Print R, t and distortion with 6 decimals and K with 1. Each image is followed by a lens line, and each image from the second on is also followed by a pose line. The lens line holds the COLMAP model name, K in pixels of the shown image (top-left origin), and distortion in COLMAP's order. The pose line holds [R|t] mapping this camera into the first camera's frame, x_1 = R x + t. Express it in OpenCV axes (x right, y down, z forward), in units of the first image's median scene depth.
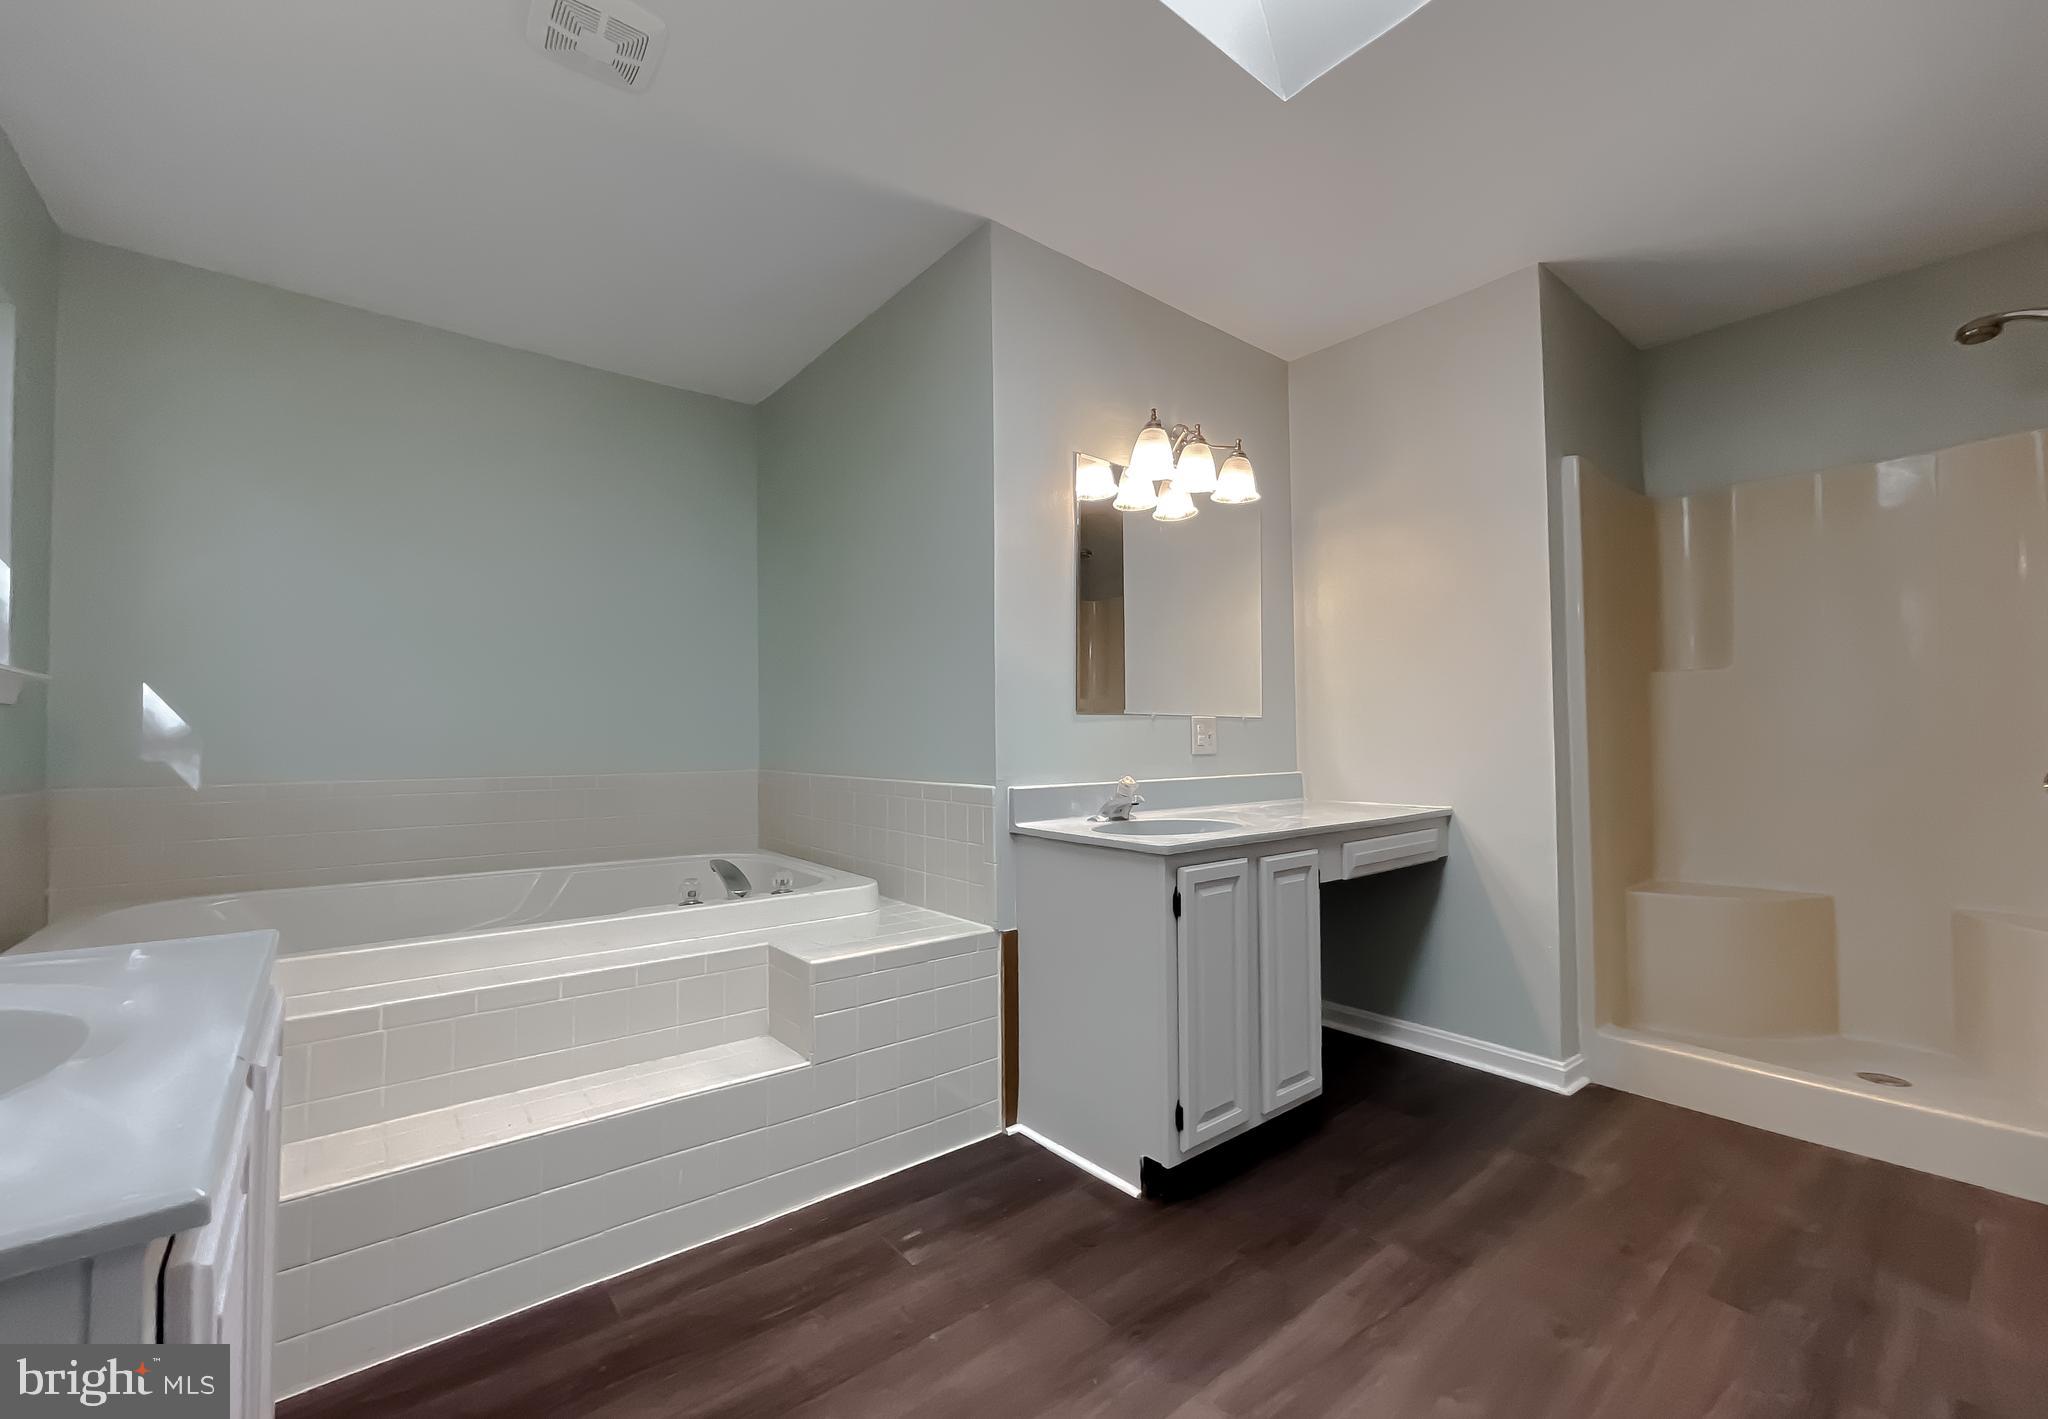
lens RADIAL K [[858.6, 0, 1063.3], [0, 858.6, 729.7], [0, 0, 1]] dist [-0.001657, -0.000108]
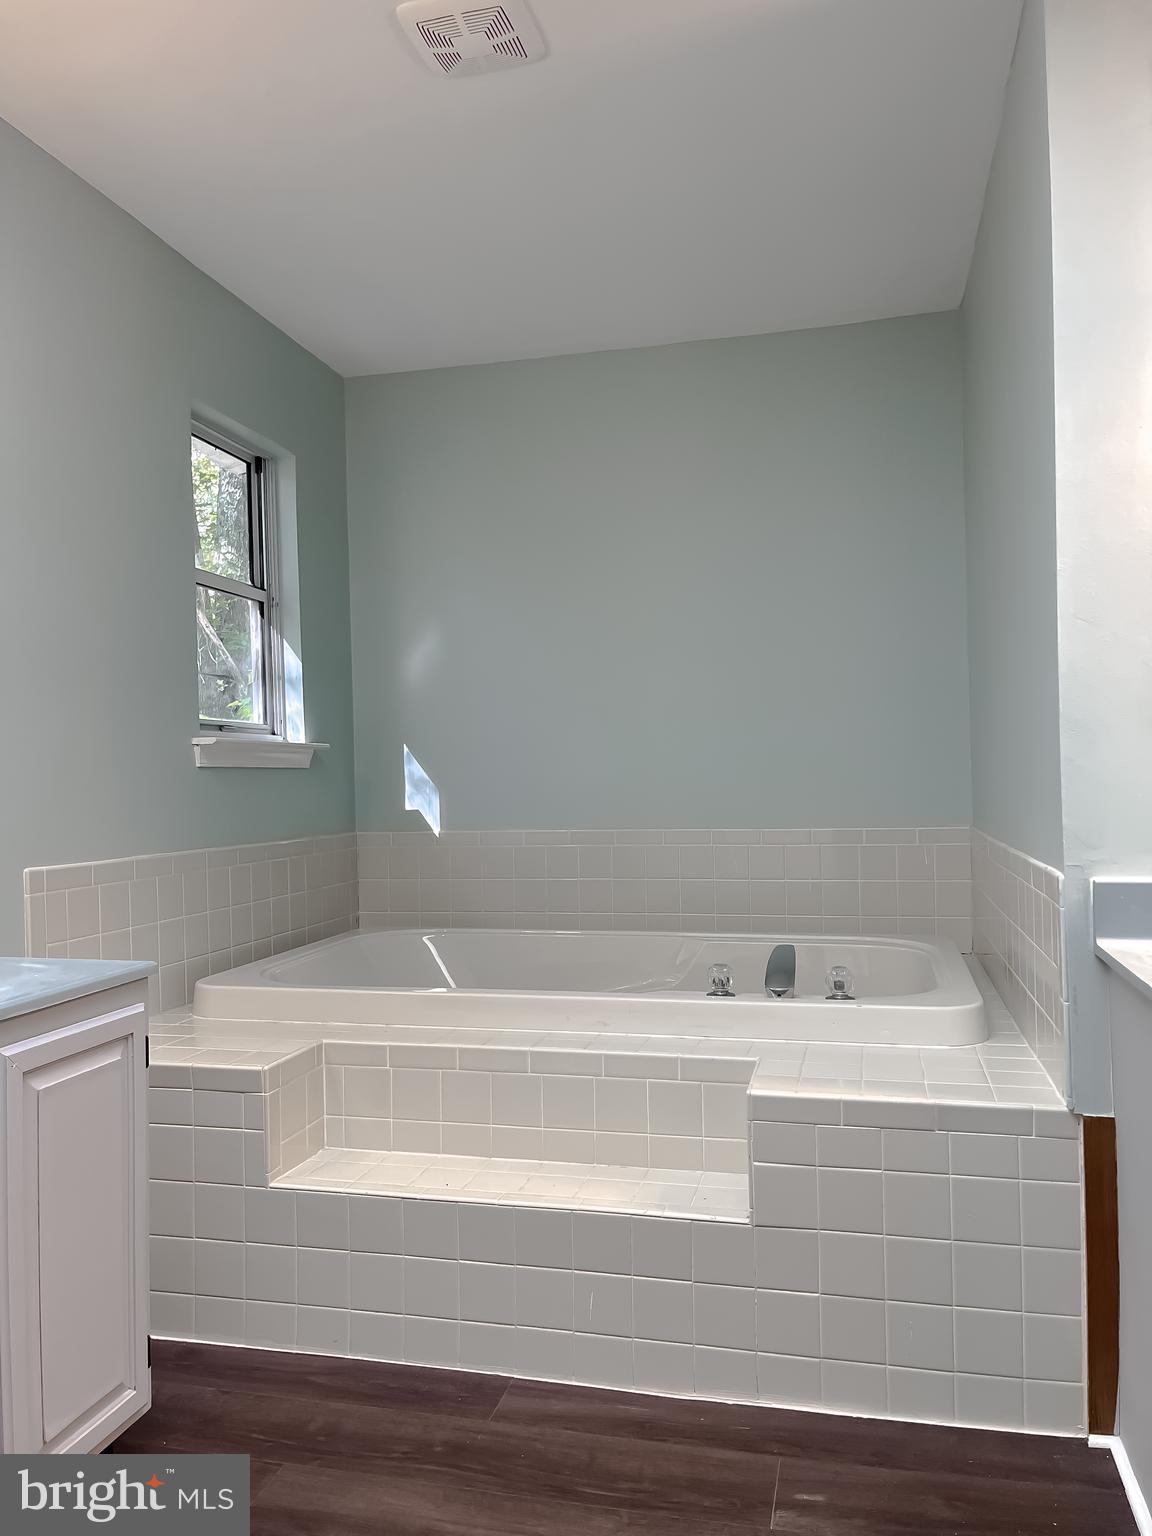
lens RADIAL K [[1219.6, 0, 577.4], [0, 1219.6, 812.8], [0, 0, 1]] dist [0.065461, -0.077976]
pose [[0.588045, 0.020220, -0.808576, 0.440176], [0.022634, 0.998885, 0.041440, -0.023672], [0.808512, -0.042670, 0.586931, 0.216283]]
